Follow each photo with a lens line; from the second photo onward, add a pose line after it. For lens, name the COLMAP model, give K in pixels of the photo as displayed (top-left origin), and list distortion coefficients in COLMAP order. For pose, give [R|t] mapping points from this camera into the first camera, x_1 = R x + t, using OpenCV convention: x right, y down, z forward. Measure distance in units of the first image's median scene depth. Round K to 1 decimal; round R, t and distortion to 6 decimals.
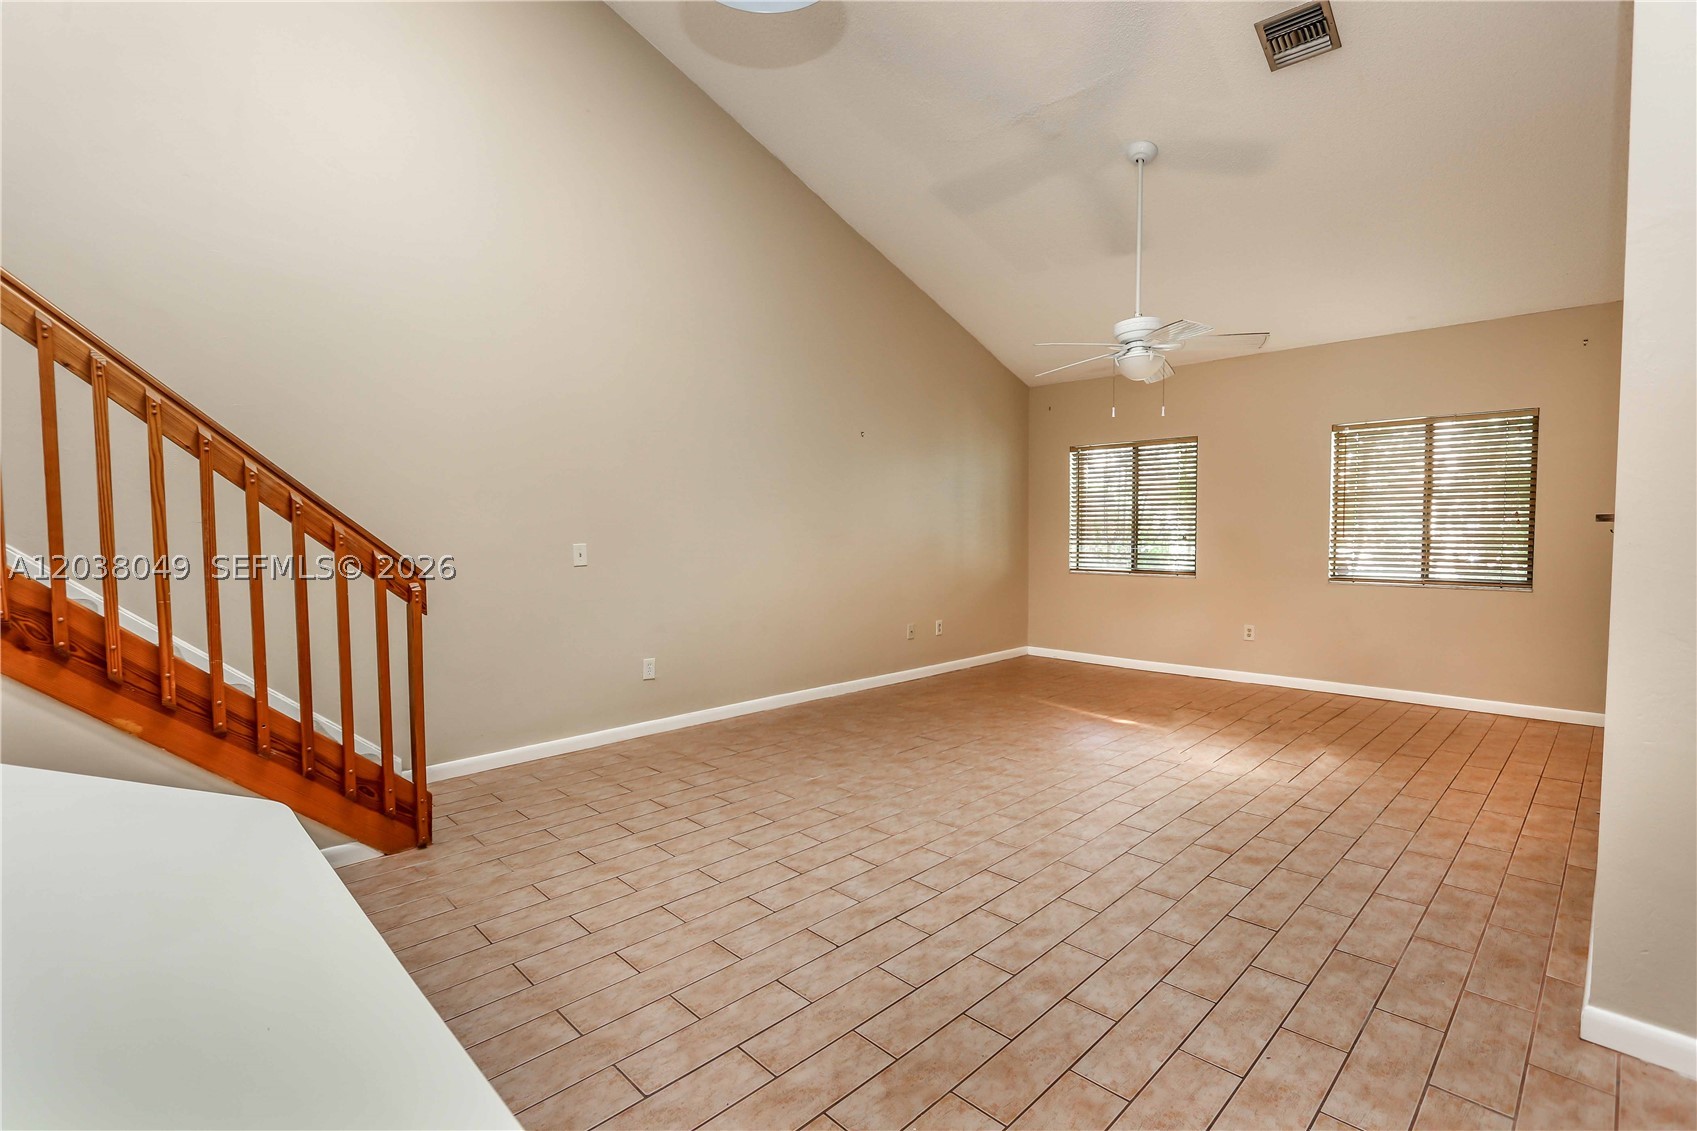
lens RADIAL K [[780.1, 0, 849.5], [0, 780.1, 567.3], [0, 0, 1]] dist [-0.017978, 0.000304]
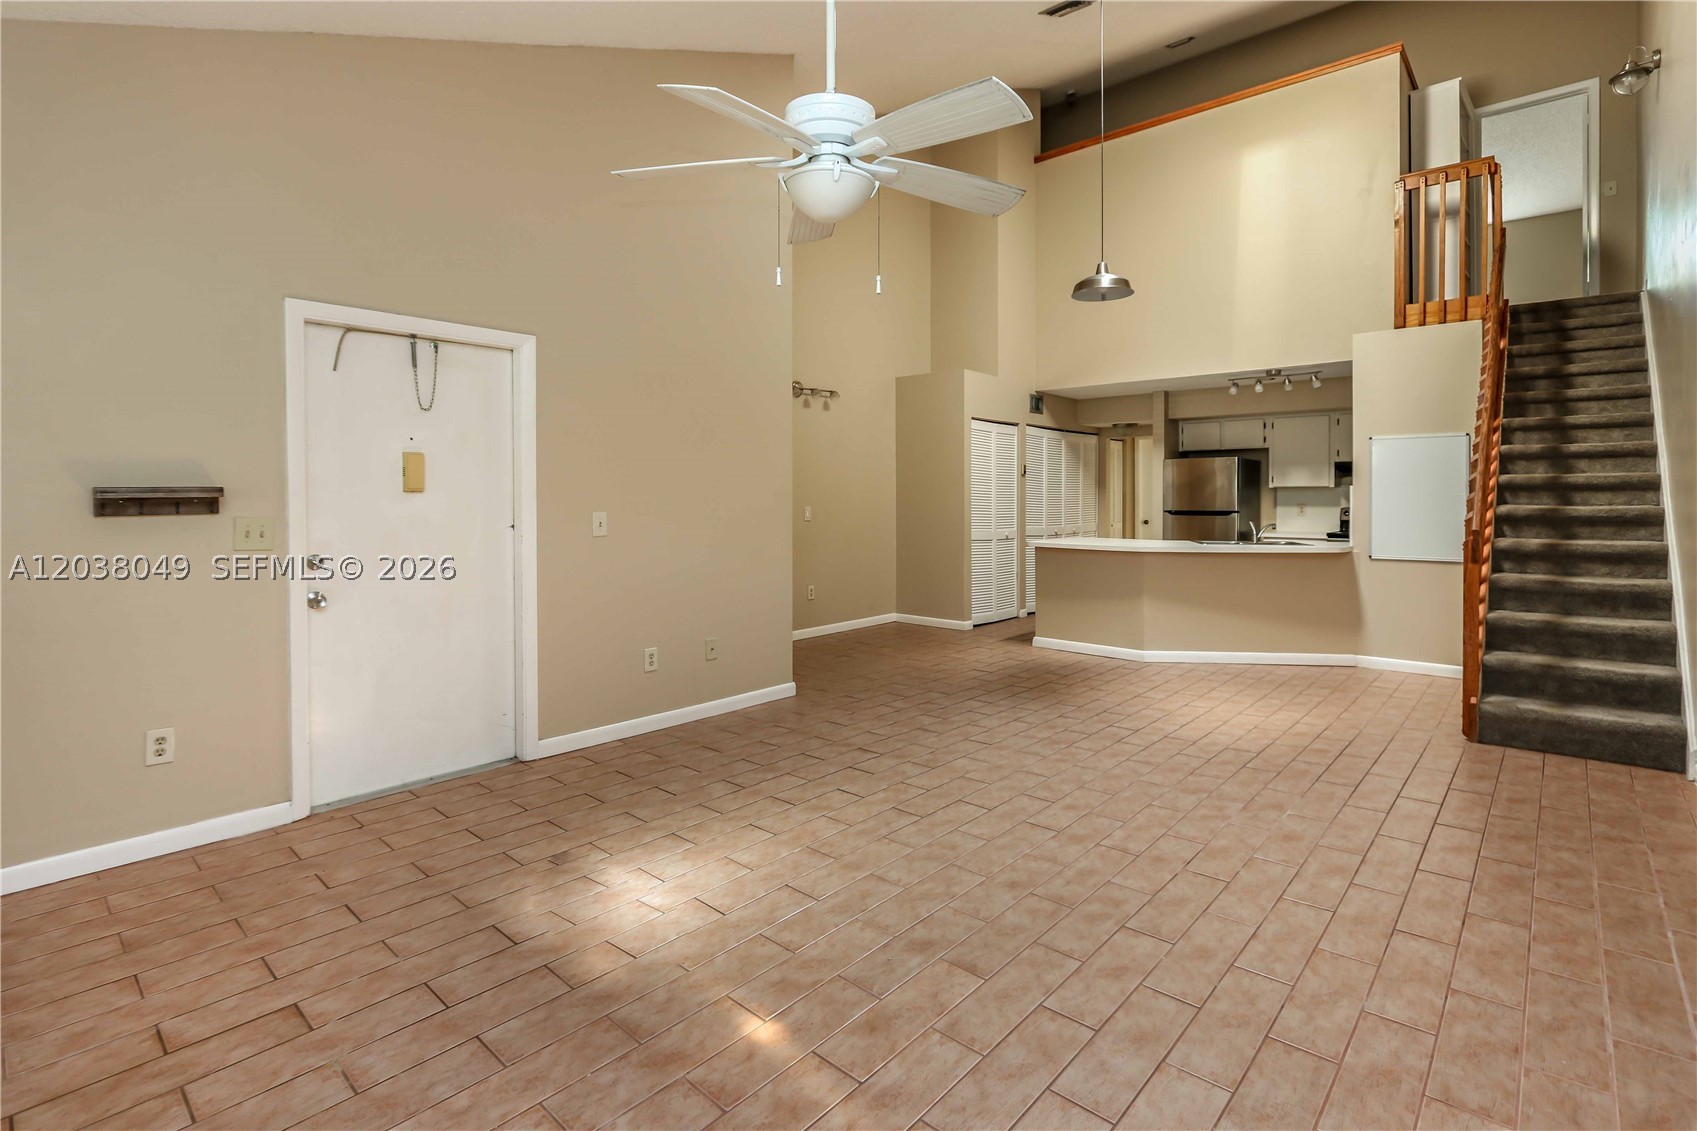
lens RADIAL K [[804.1, 0, 846.0], [0, 804.1, 507.8], [0, 0, 1]] dist [-0.018975, 0.001997]
pose [[-0.998449, 0.008274, -0.055058, 0.572891], [0.004525, 0.997685, 0.067856, -0.125024], [0.055492, 0.067502, -0.996175, 2.268382]]
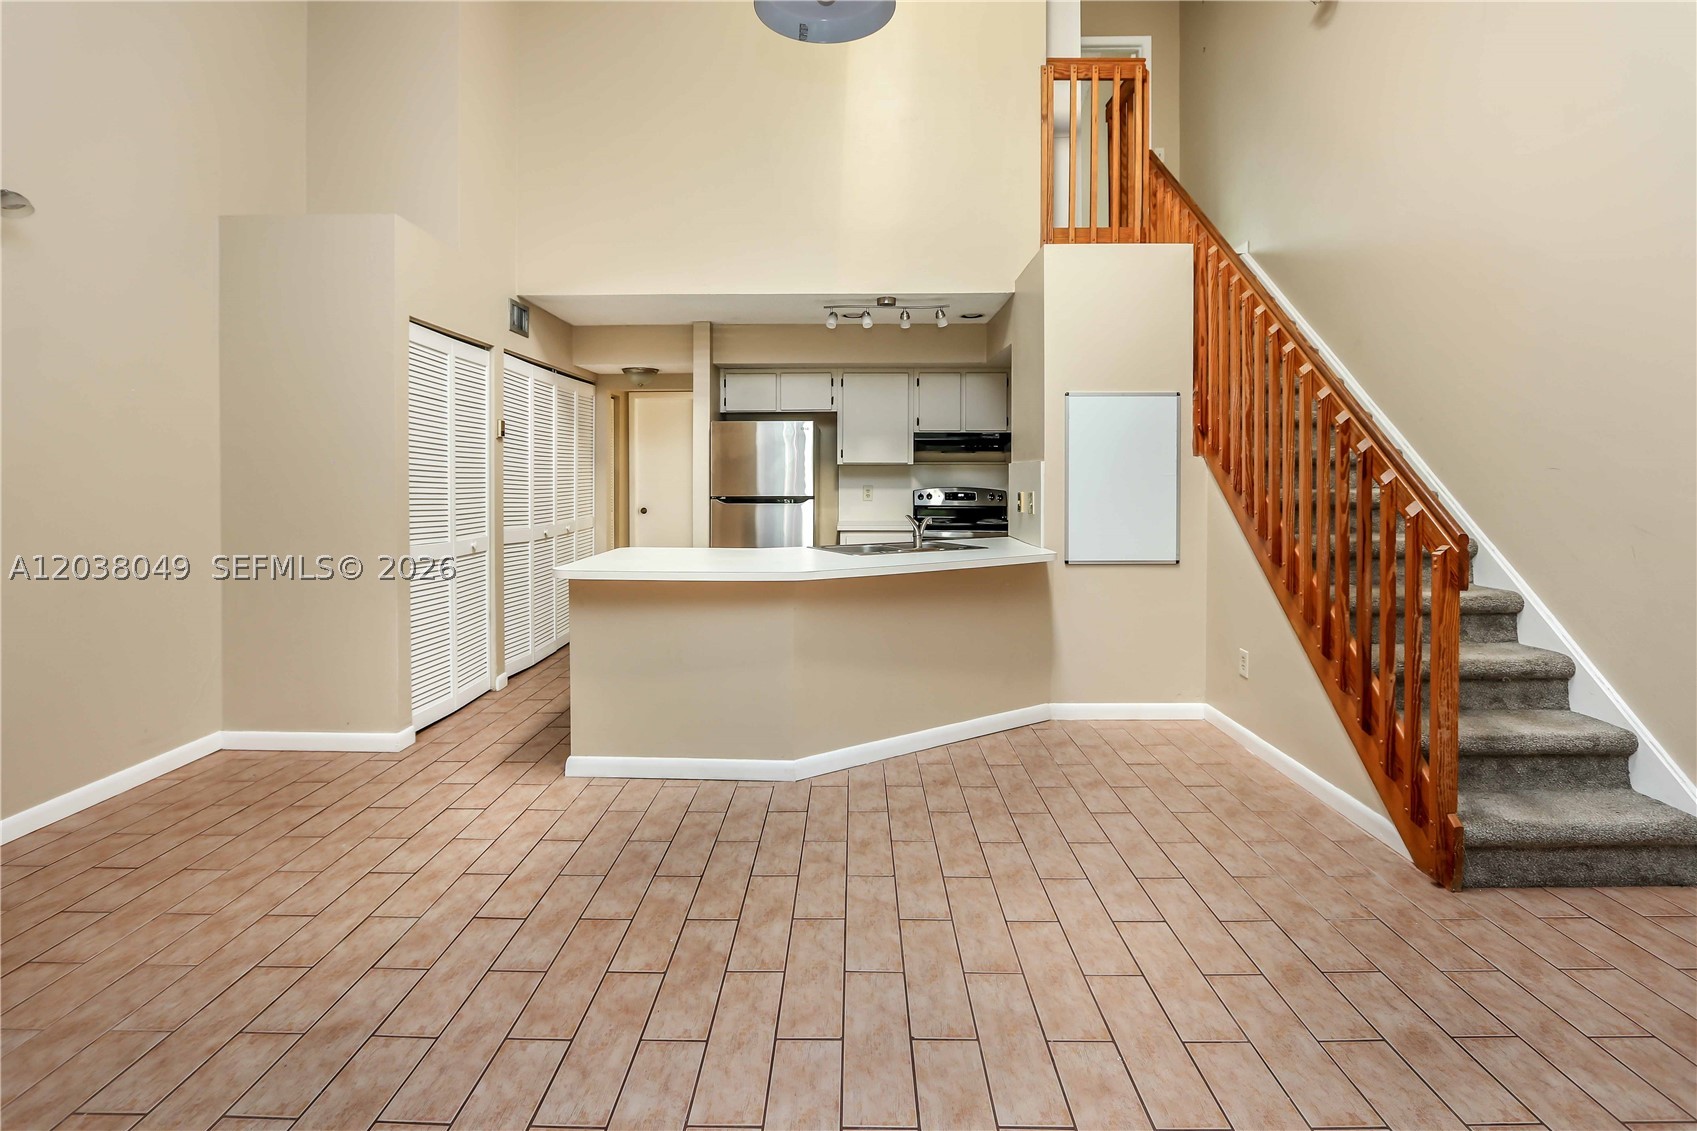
lens RADIAL K [[808.0, 0, 840.5], [0, 808.0, 484.9], [0, 0, 1]] dist [-0.014038, 0.000637]
pose [[-0.713790, 0.014157, -0.700216, 0.438131], [-0.033483, 0.997963, 0.054309, -0.063806], [0.699559, 0.062210, -0.711862, 1.133773]]
